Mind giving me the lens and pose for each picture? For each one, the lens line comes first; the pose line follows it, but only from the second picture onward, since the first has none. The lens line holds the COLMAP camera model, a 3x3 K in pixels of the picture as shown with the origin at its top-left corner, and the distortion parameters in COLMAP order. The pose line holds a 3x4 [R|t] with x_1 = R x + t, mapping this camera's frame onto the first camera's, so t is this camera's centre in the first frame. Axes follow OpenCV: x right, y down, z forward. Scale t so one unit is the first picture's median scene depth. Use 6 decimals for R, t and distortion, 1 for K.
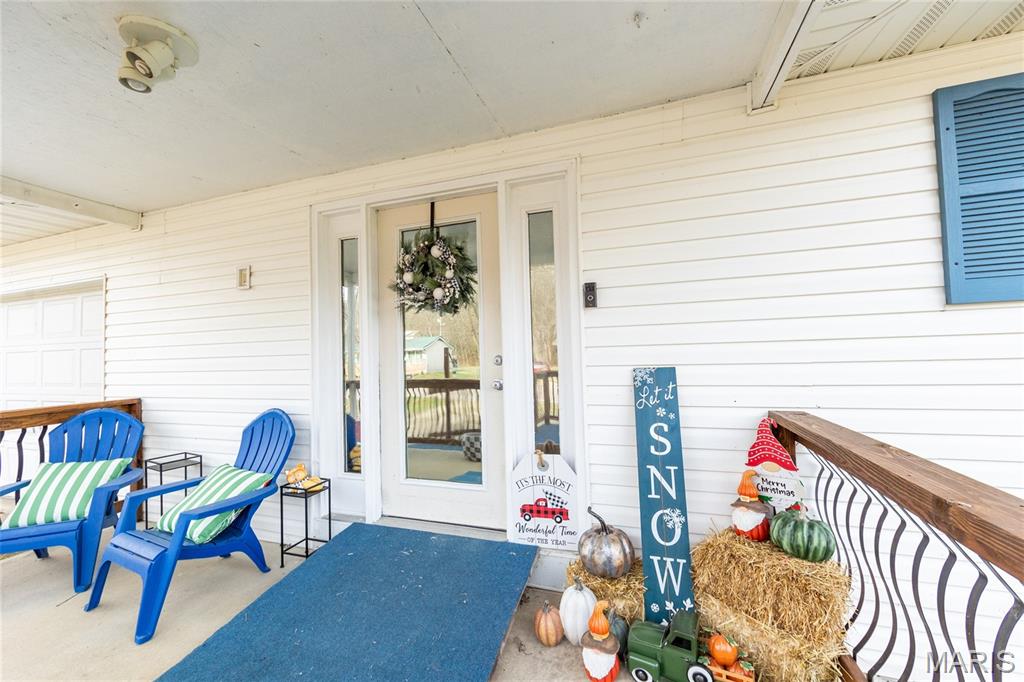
lens RADIAL K [[406.9, 0, 508.7], [0, 406.9, 340.7], [0, 0, 1]] dist [-0.005012, 0.000237]
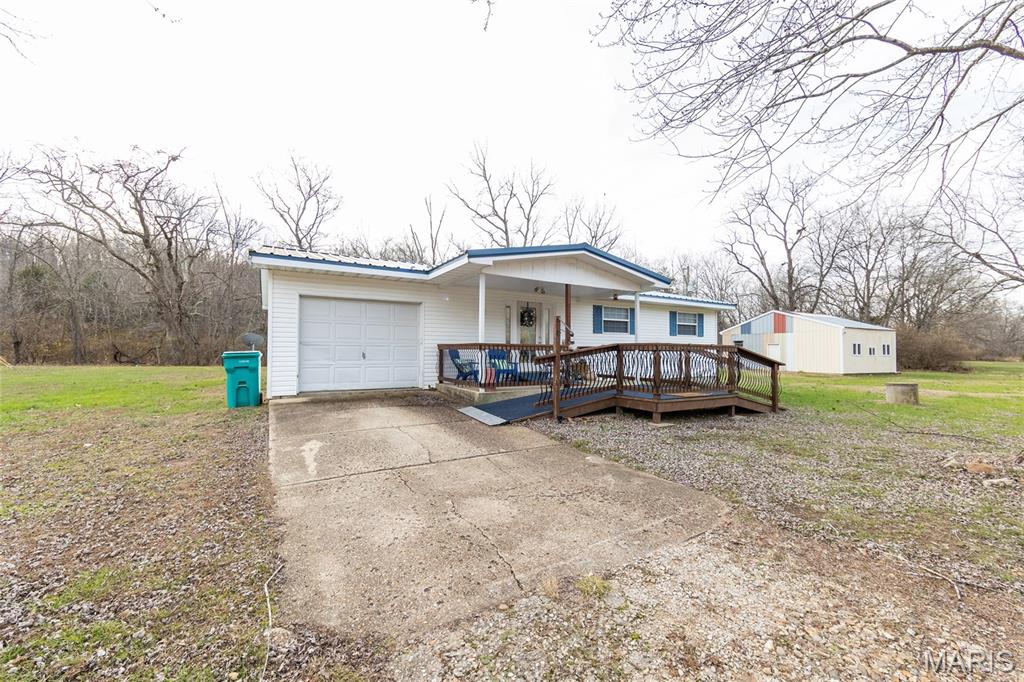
lens RADIAL K [[406.9, 0, 508.7], [0, 406.9, 340.7], [0, 0, 1]] dist [-0.005012, 0.000237]
pose [[0.645583, 0.052753, 0.761866, -4.222073], [-0.049034, 0.998416, -0.027582, 0.254691], [-0.762114, -0.019551, 0.647148, -2.008561]]
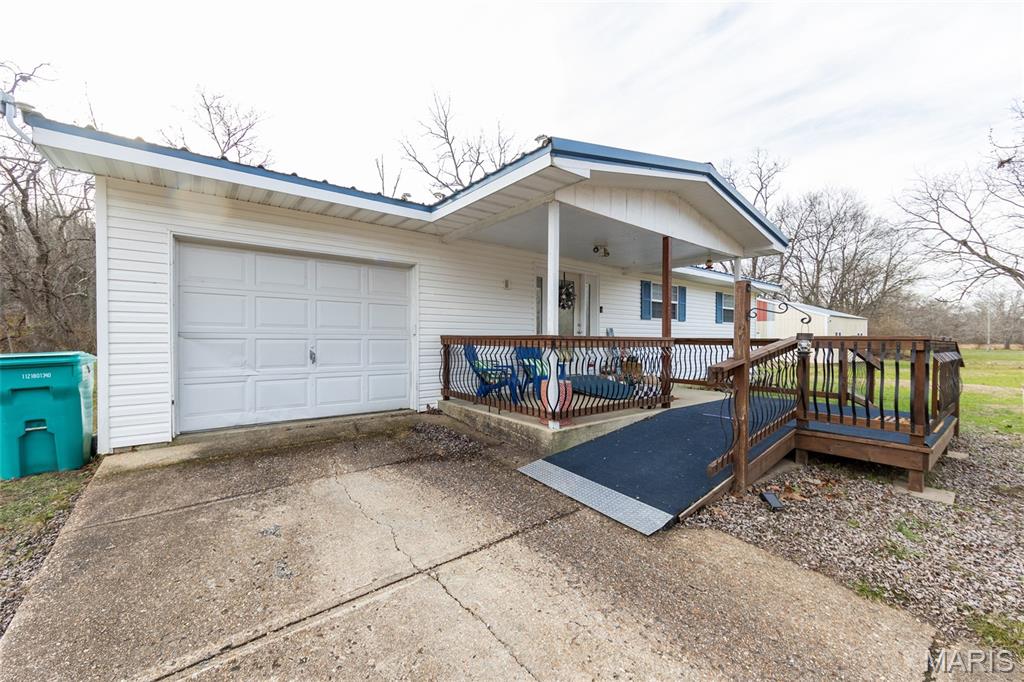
lens RADIAL K [[406.9, 0, 508.7], [0, 406.9, 340.7], [0, 0, 1]] dist [-0.005012, 0.000237]
pose [[0.537919, 0.027978, 0.842532, -3.349256], [-0.047688, 0.998859, -0.002722, 0.228162], [-0.841647, -0.038714, 0.538639, -0.370169]]
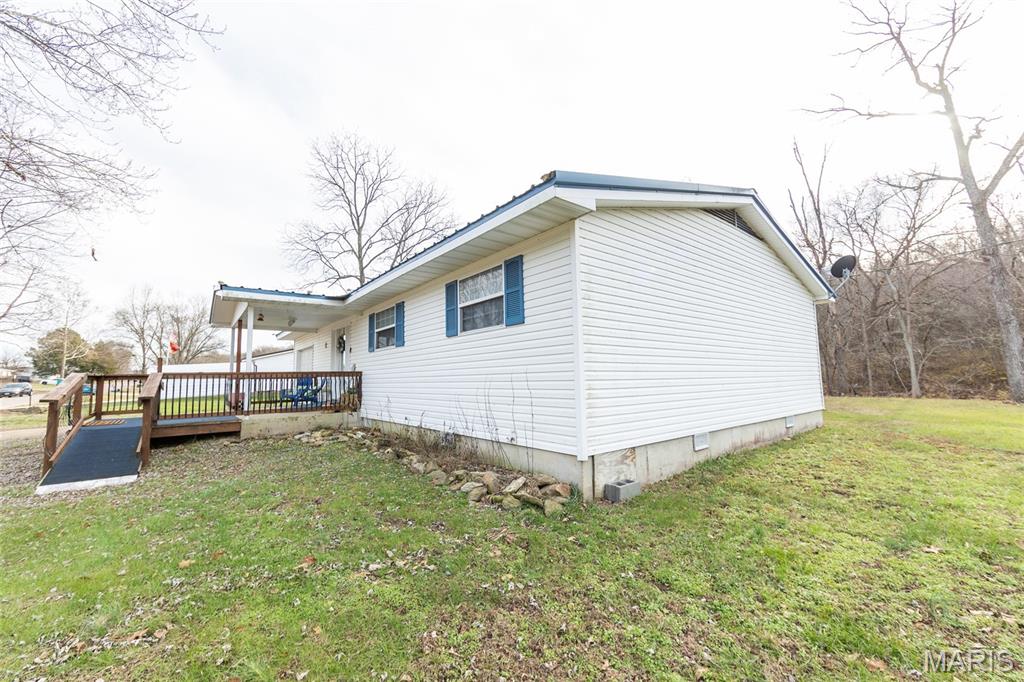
lens RADIAL K [[406.9, 0, 508.7], [0, 406.9, 340.7], [0, 0, 1]] dist [-0.005012, 0.000237]
pose [[0.844152, -0.039180, -0.534671, 4.251710], [0.013787, 0.998583, -0.051408, 0.058416], [0.535927, 0.036025, 0.843495, -2.060161]]
